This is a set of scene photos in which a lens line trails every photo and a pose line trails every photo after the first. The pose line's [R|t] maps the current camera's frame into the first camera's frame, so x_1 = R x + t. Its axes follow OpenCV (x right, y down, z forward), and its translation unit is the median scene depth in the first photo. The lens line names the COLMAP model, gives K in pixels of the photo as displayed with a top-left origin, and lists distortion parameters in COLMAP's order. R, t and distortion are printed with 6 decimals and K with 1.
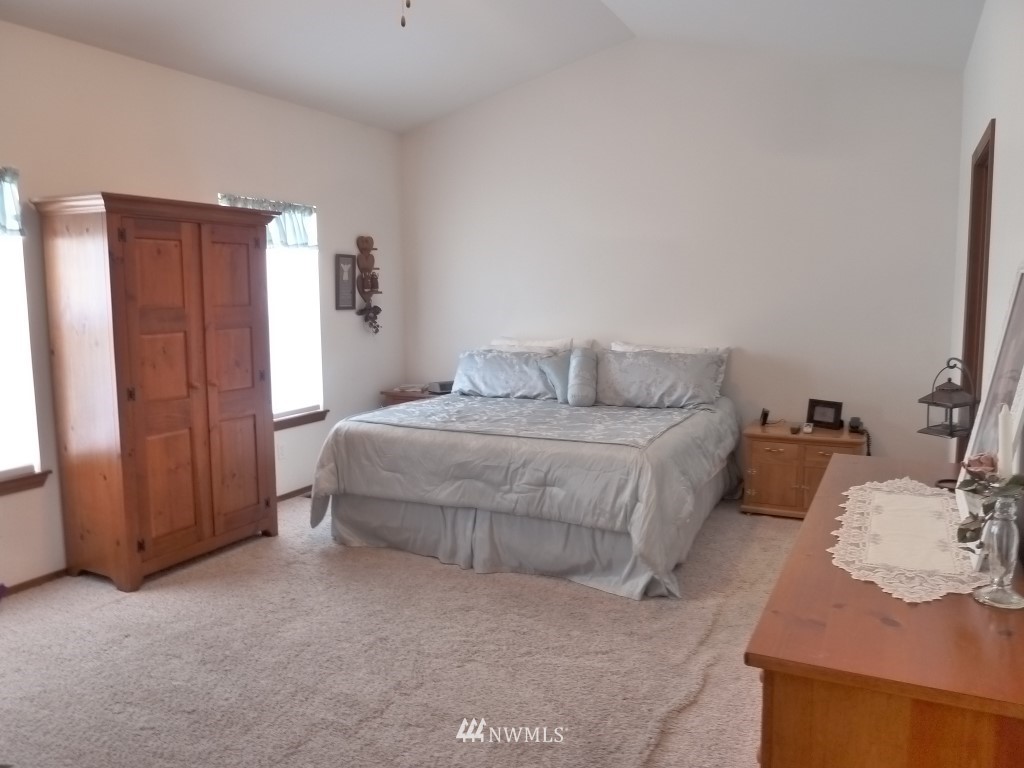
lens RADIAL K [[766.8, 0, 513.2], [0, 766.8, 382.4], [0, 0, 1]] dist [-0.027896, -0.003570]
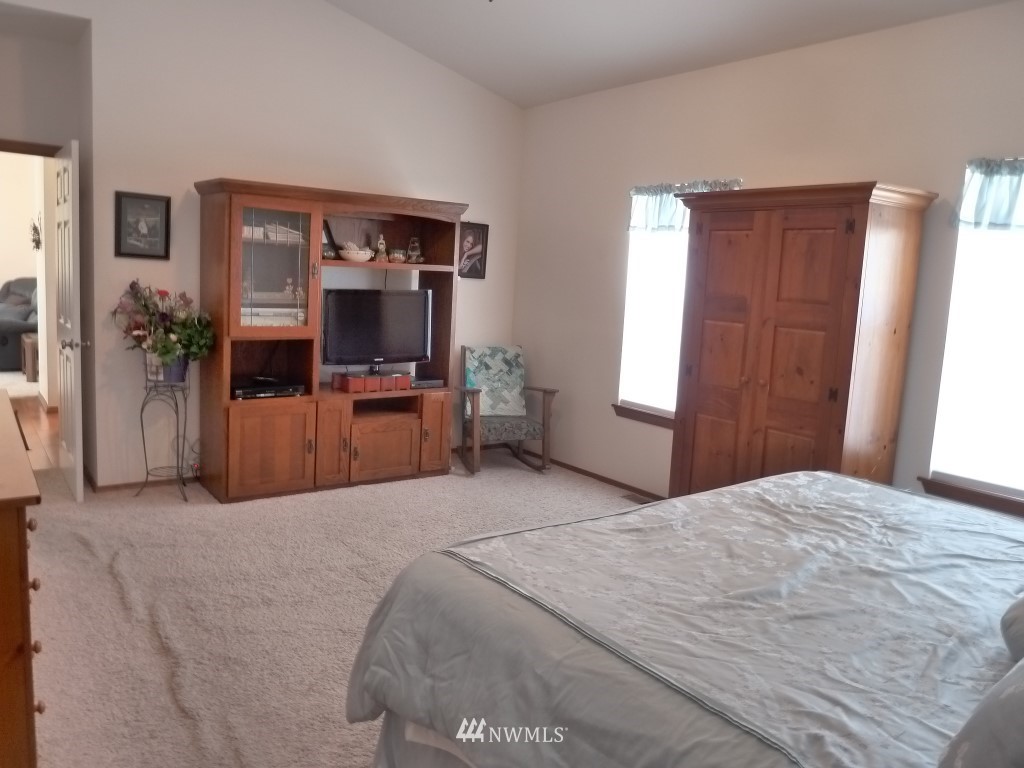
lens RADIAL K [[766.8, 0, 512.8], [0, 766.8, 381.3], [0, 0, 1]] dist [-0.027896, -0.003570]
pose [[-0.451588, 0.114665, -0.884828, 0.587245], [-0.154445, 0.966691, 0.204097, -0.149843], [0.878758, 0.228825, -0.418836, 1.177252]]
